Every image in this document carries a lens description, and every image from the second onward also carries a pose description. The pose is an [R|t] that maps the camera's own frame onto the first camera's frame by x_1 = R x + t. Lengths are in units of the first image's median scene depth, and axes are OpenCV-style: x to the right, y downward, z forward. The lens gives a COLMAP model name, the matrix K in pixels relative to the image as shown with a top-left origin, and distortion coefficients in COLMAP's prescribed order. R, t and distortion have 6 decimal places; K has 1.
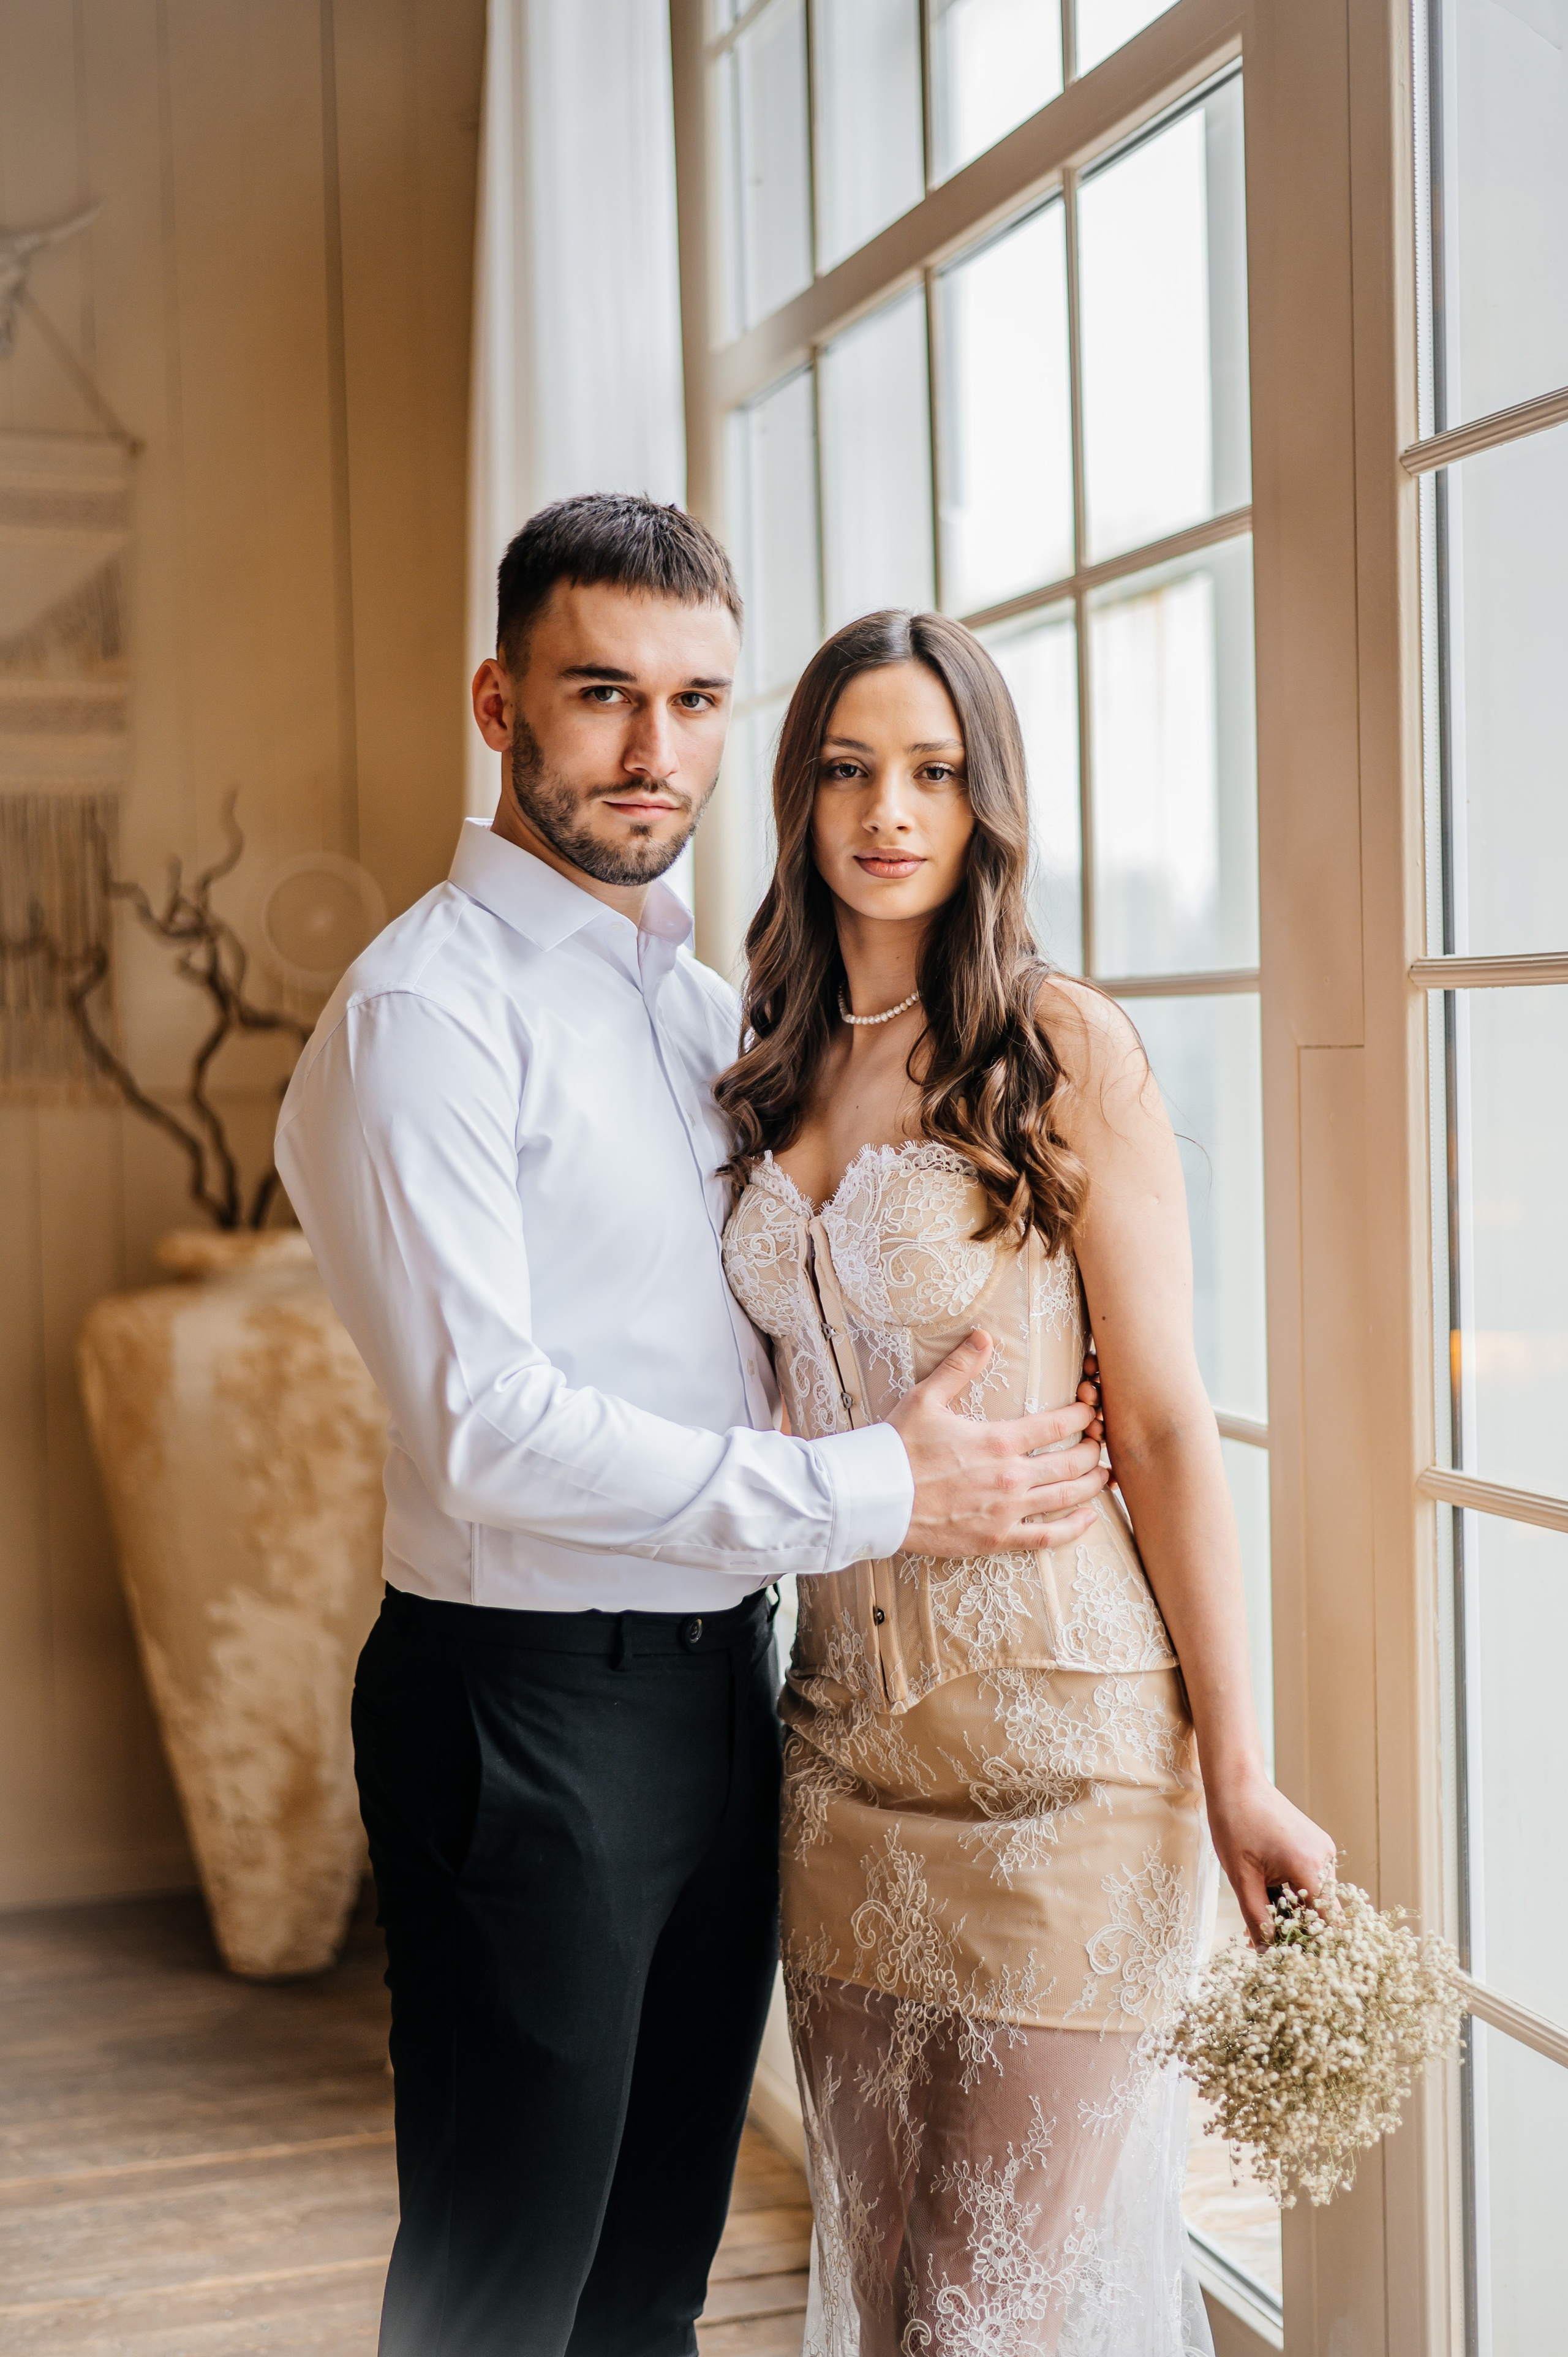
lens RADIAL K [[3276.7, 0, 784.0], [0, 3276.7, 1178.5], [0, 0, 1]] dist [-0.002744, 0.012592]
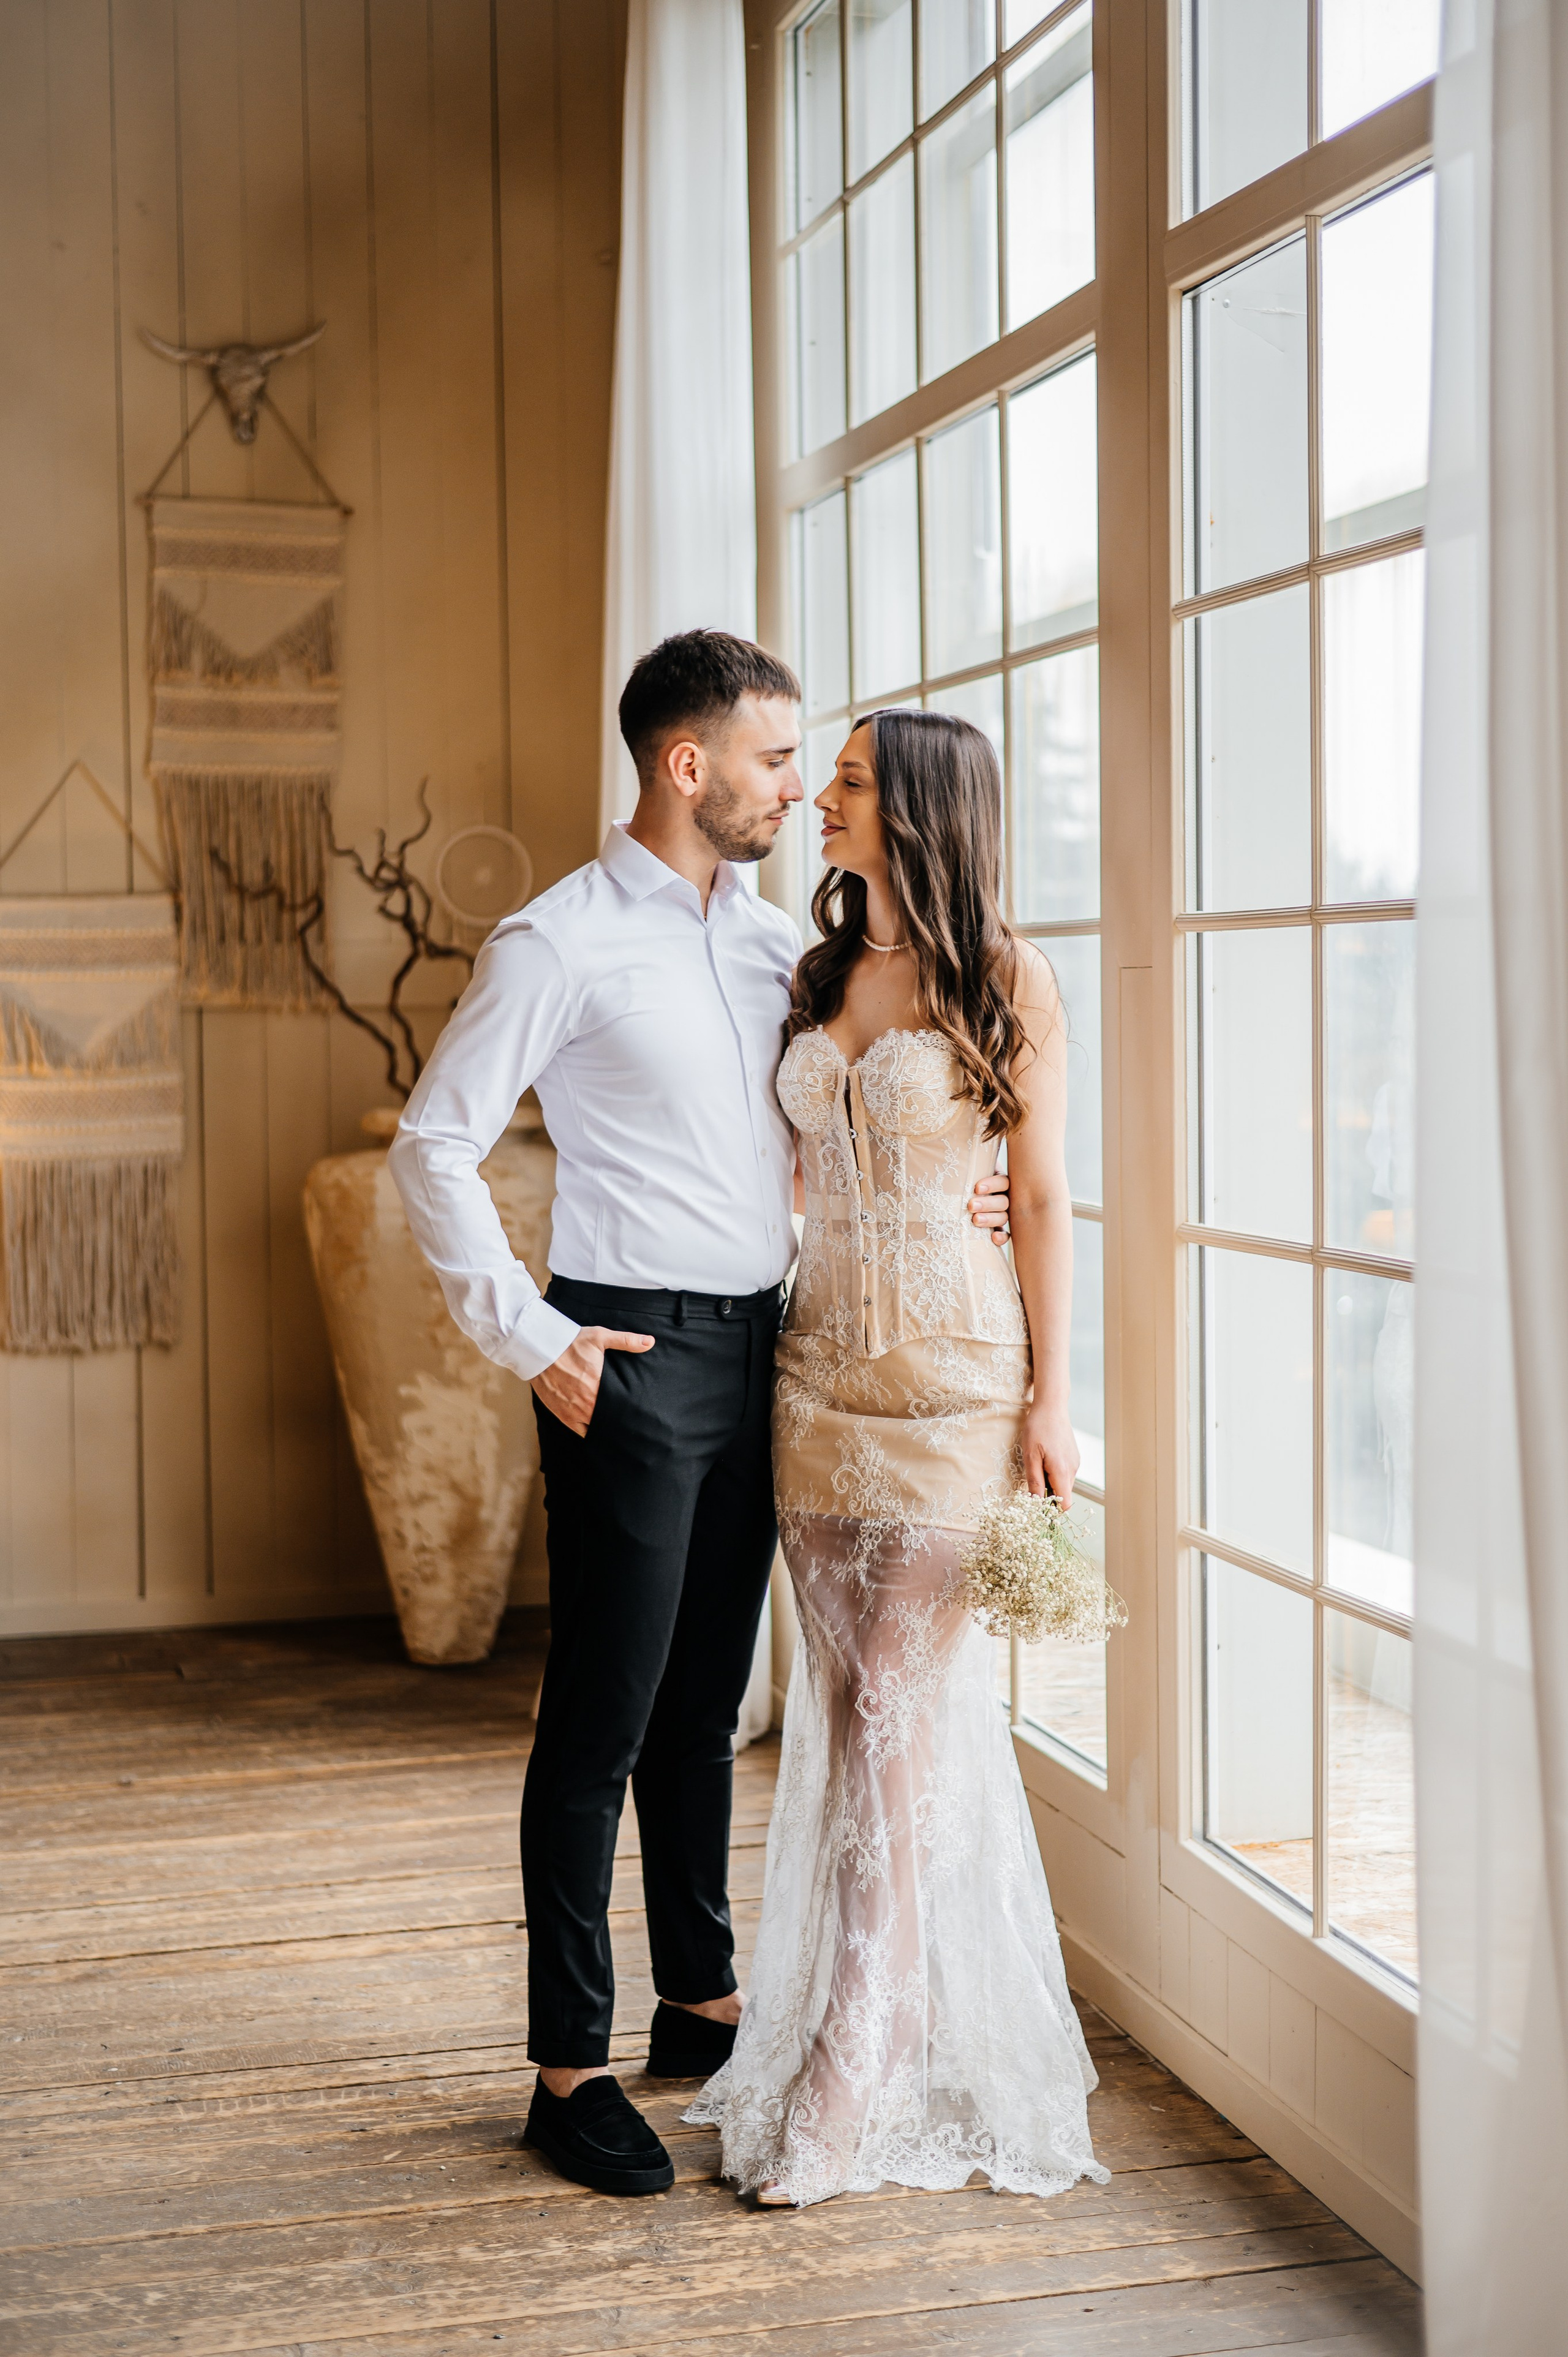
lens RADIAL K [[3276.7, 0, 784.0], [0, 3276.7, 1178.5], [0, 0, 1]] dist [-0.002744, 0.012592]
pose [[0.999354, 0.012372, -0.033753, 0.029281], [-0.011816, 0.999792, 0.016603, 0.023434], [0.033951, -0.016194, 0.999292, -0.373380]]
